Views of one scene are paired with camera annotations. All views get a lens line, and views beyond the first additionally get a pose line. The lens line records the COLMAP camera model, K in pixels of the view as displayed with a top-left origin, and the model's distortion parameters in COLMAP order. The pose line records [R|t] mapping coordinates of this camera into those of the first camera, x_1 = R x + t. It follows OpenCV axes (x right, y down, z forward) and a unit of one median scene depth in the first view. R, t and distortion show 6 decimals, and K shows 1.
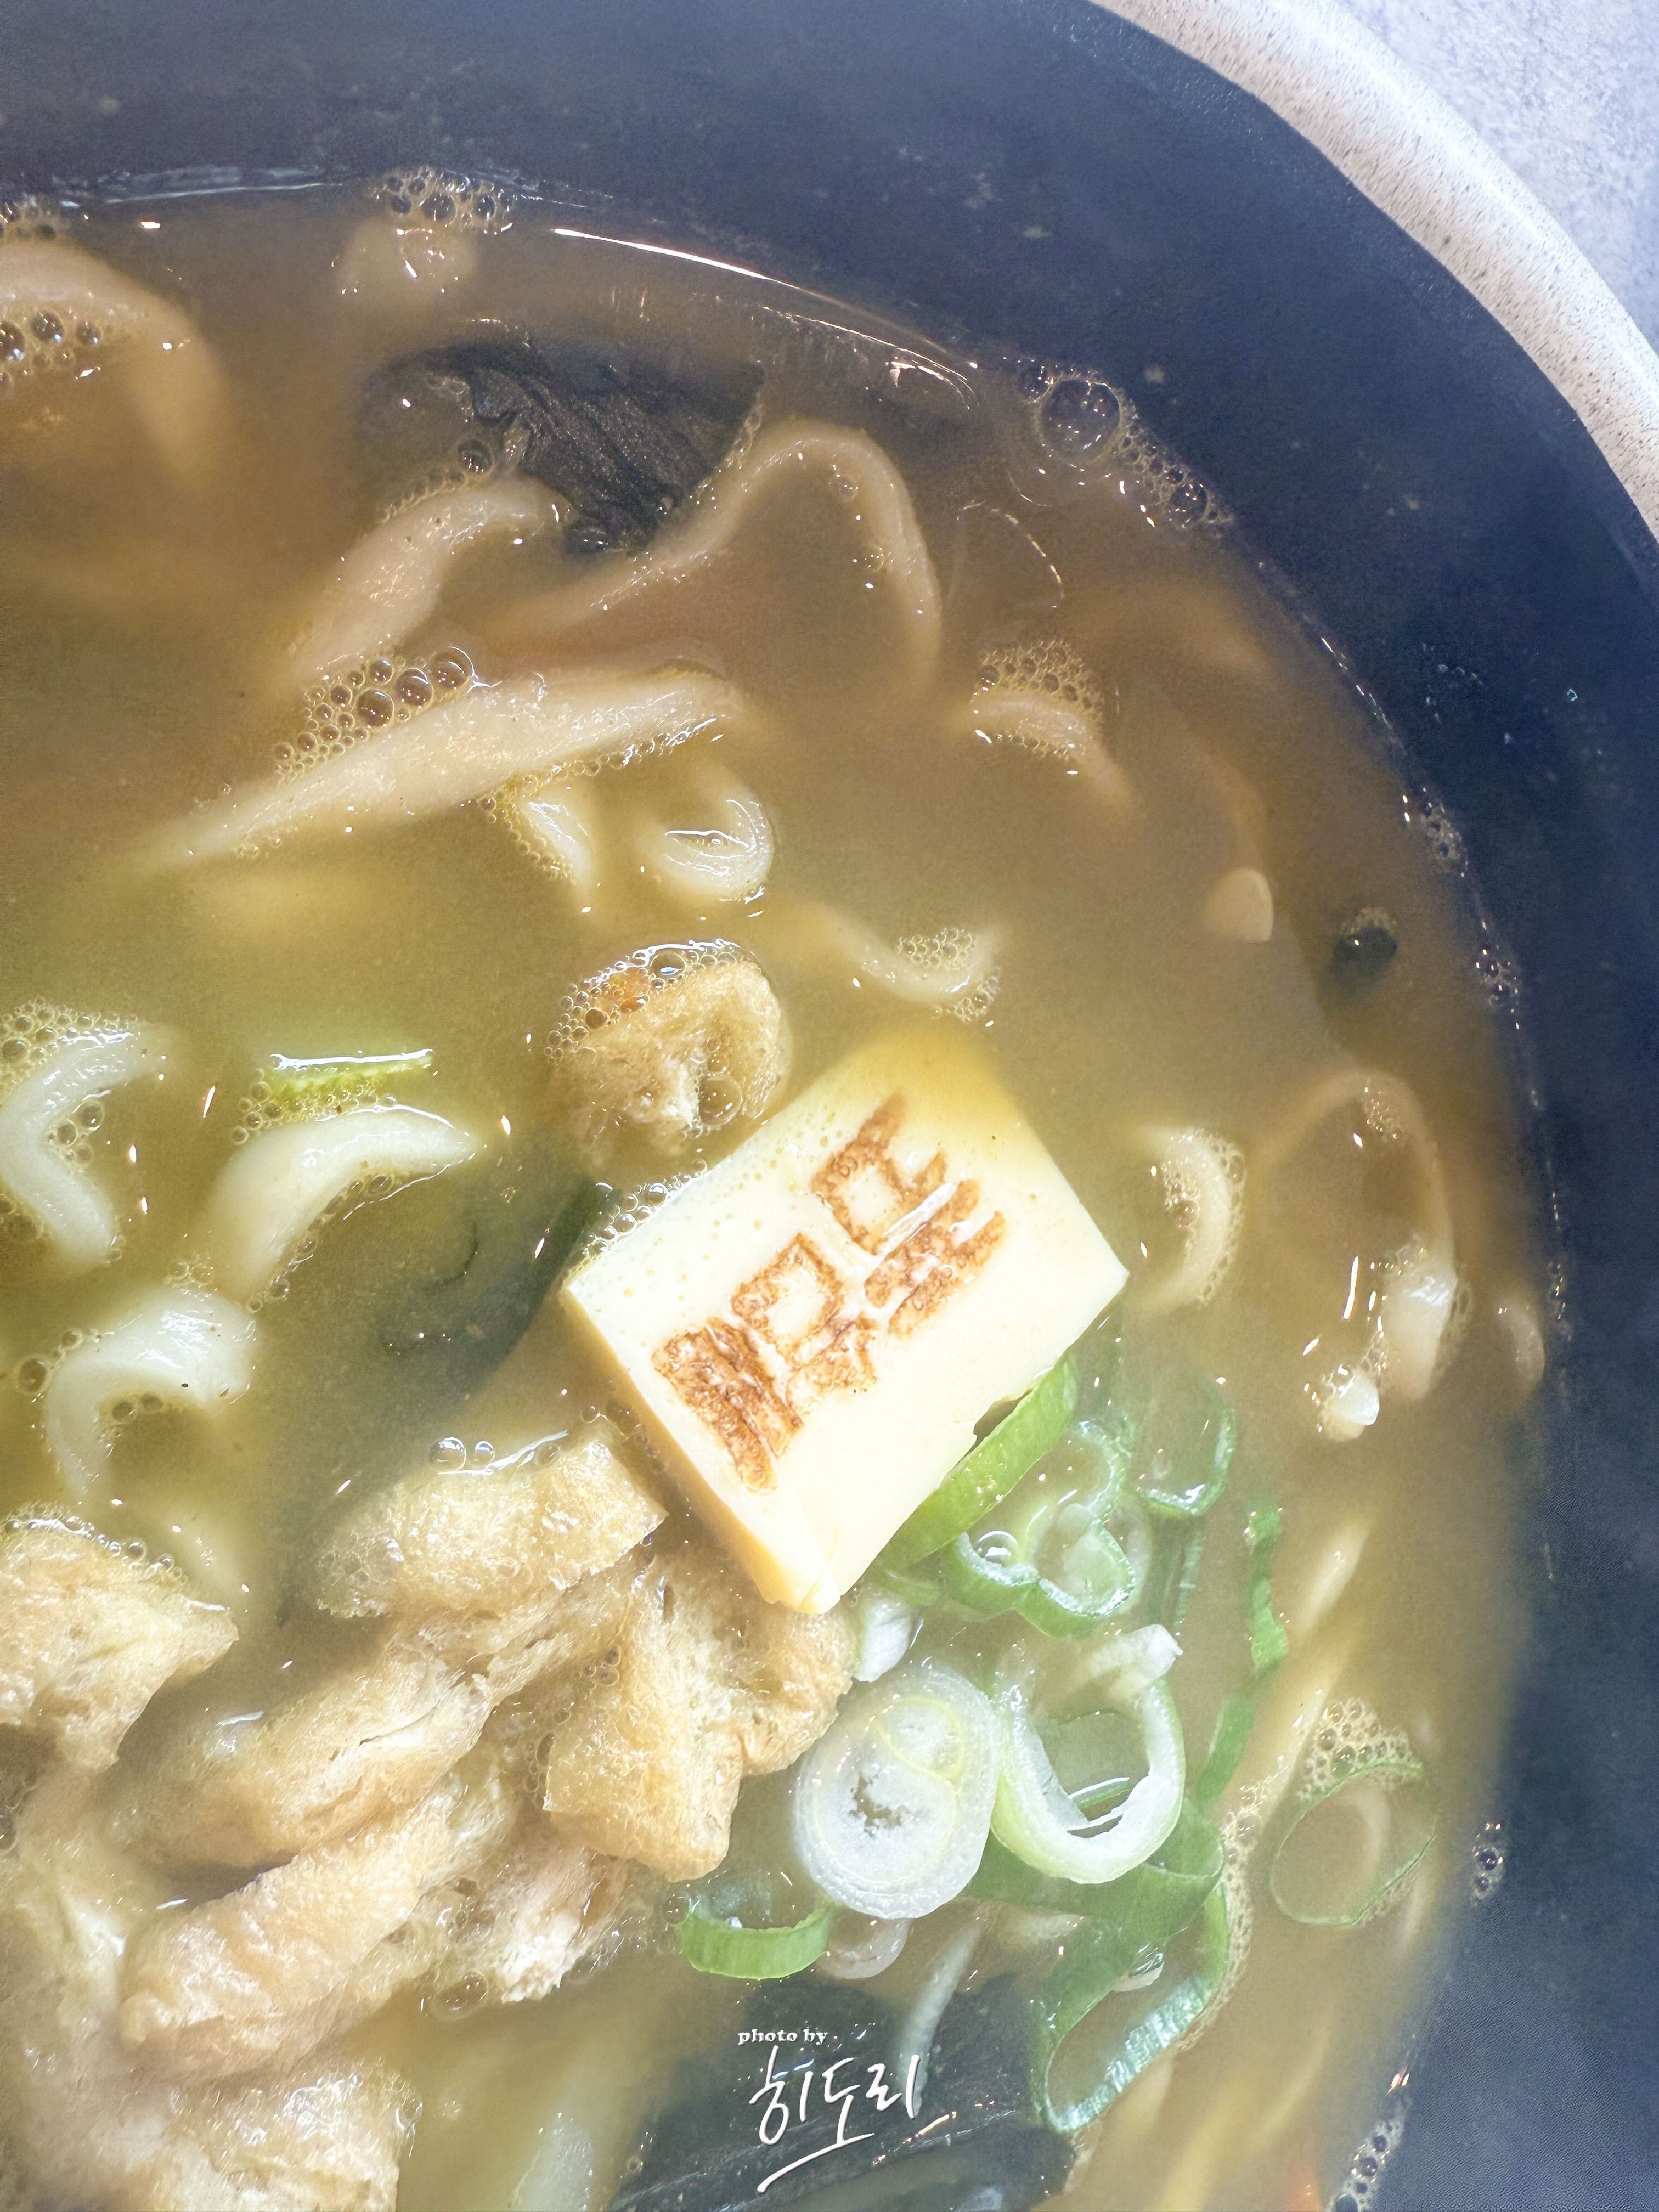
lens RADIAL K [[1564.5, 0, 832.6], [0, 1564.5, 980.3], [0, 0, 1]] dist [-0.003983, -0.003840]
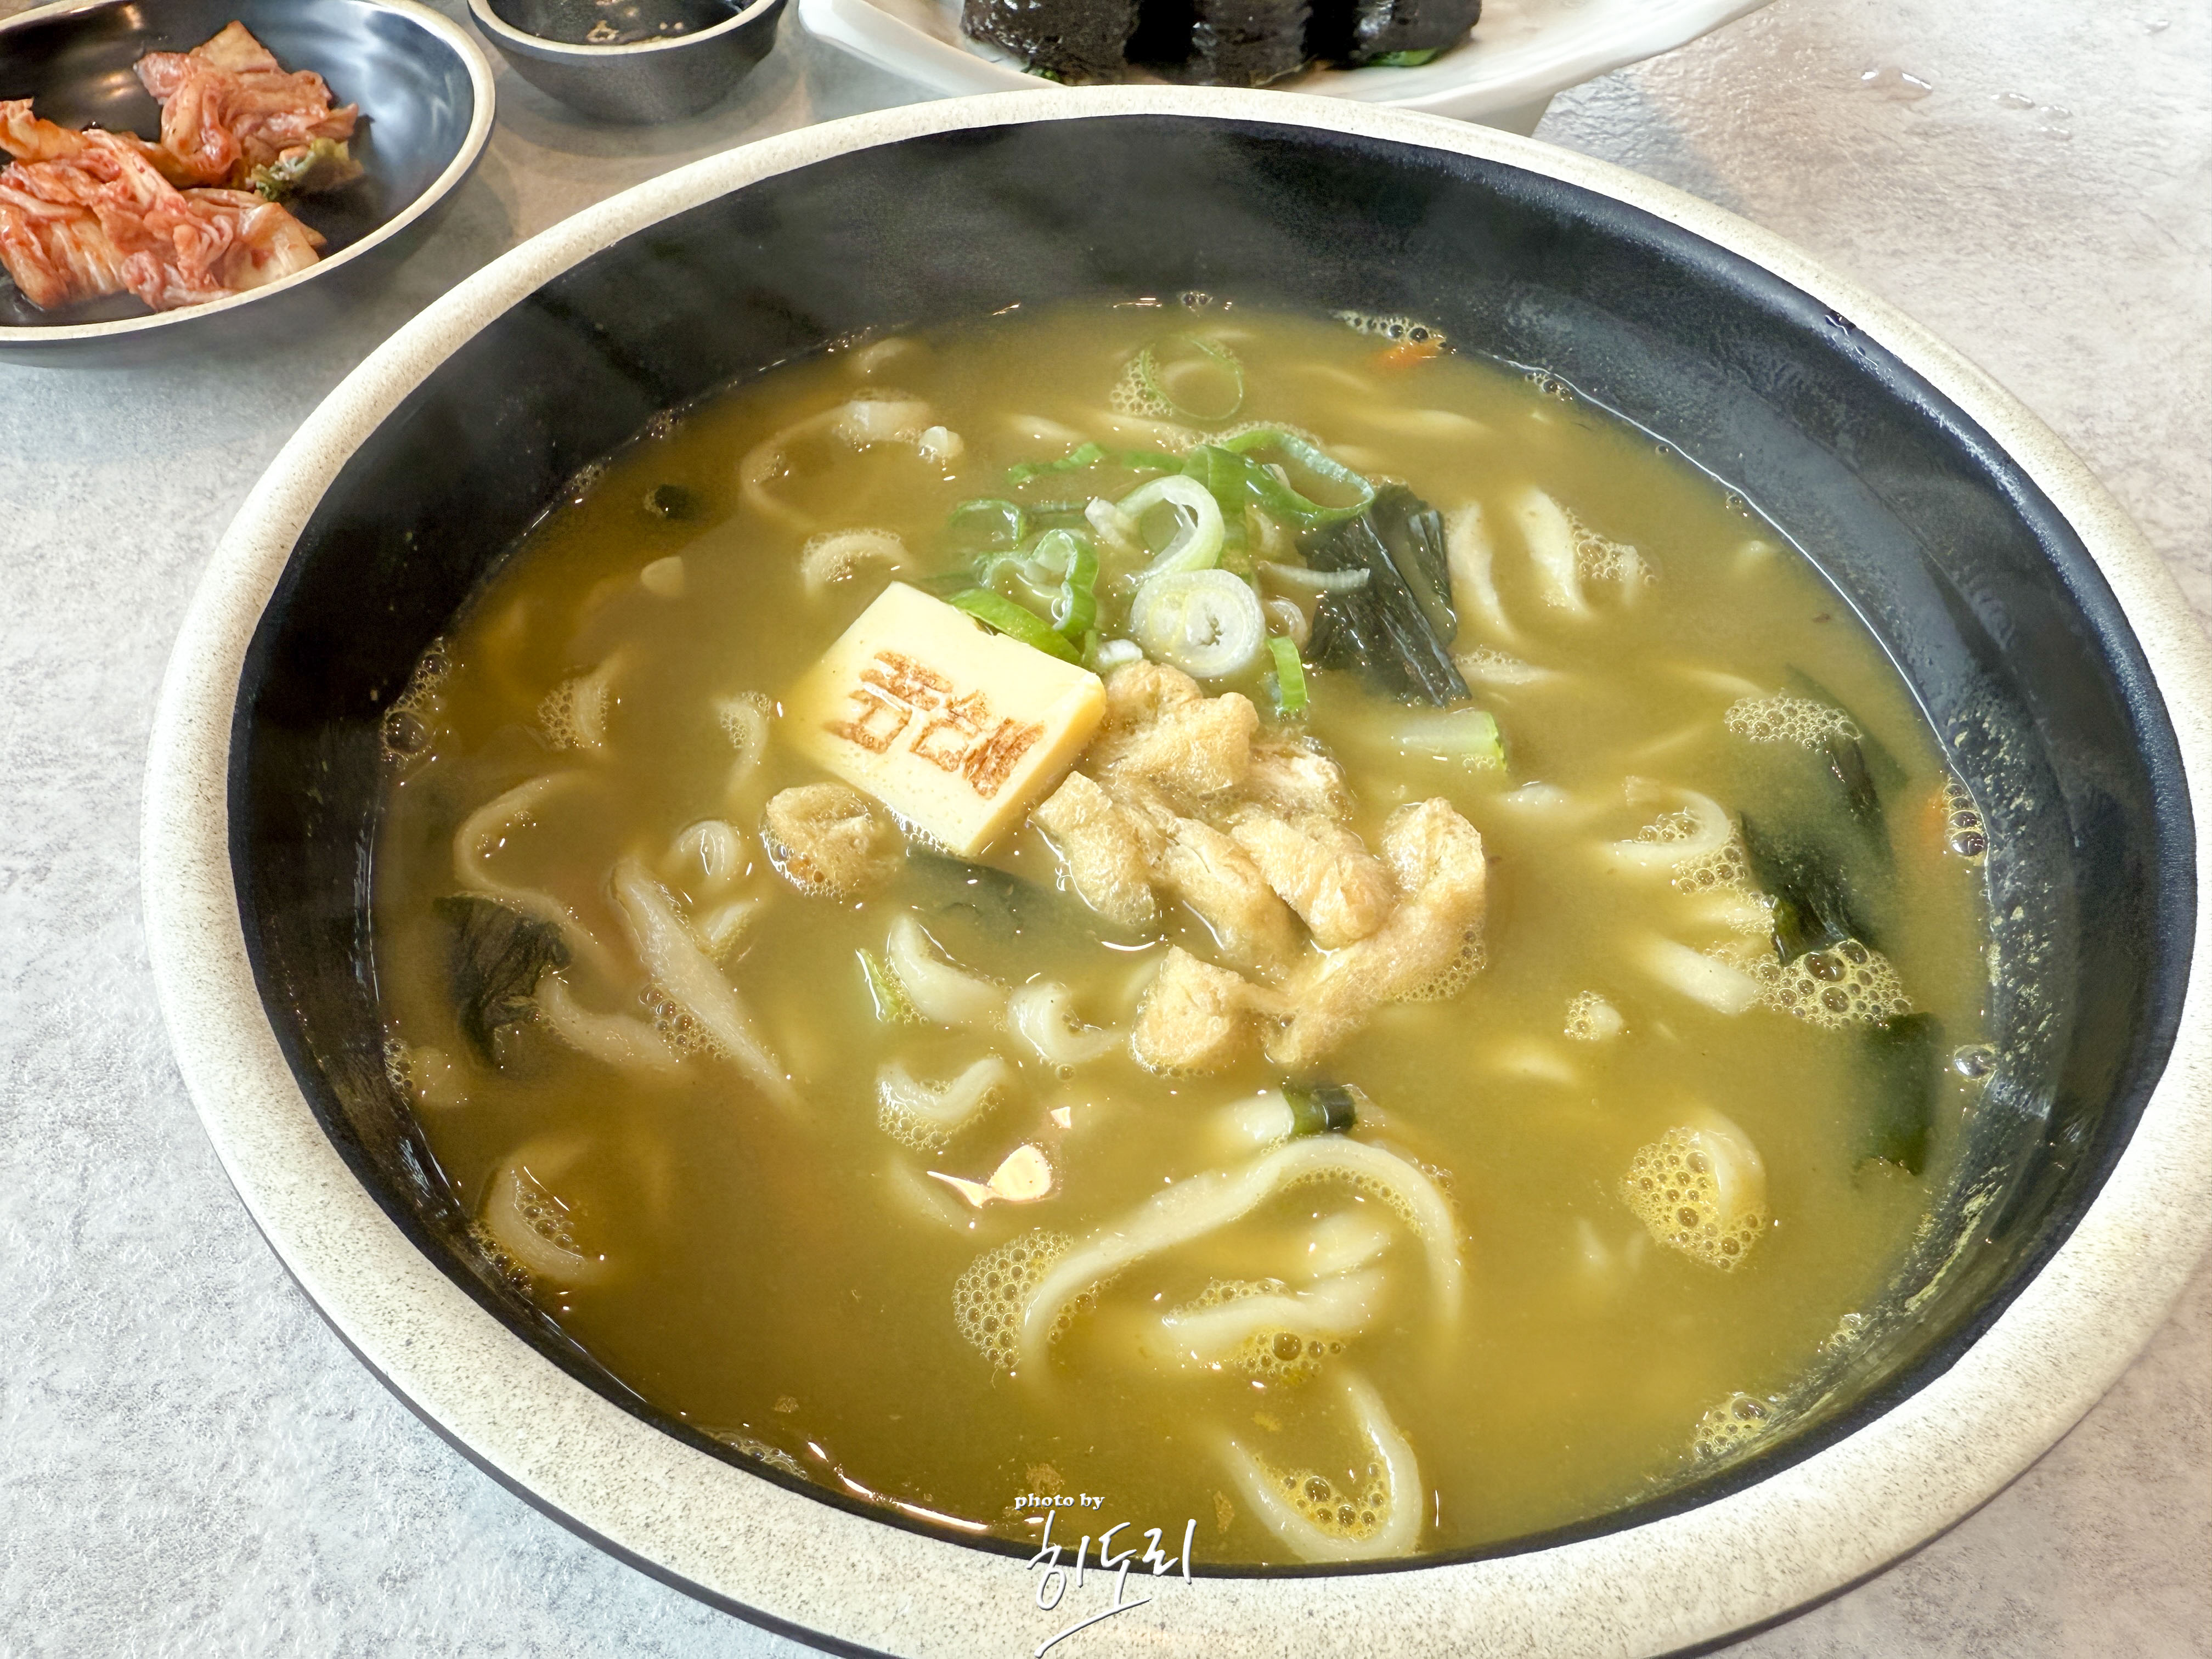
lens RADIAL K [[1605.1, 0, 987.3], [0, 1605.1, 842.2], [0, 0, 1]] dist [-0.059467, 0.060943]
pose [[-0.284159, -0.953238, 0.102907, -0.335611], [0.954830, -0.271626, 0.120493, -0.001198], [-0.086906, 0.132498, 0.987366, -0.800062]]
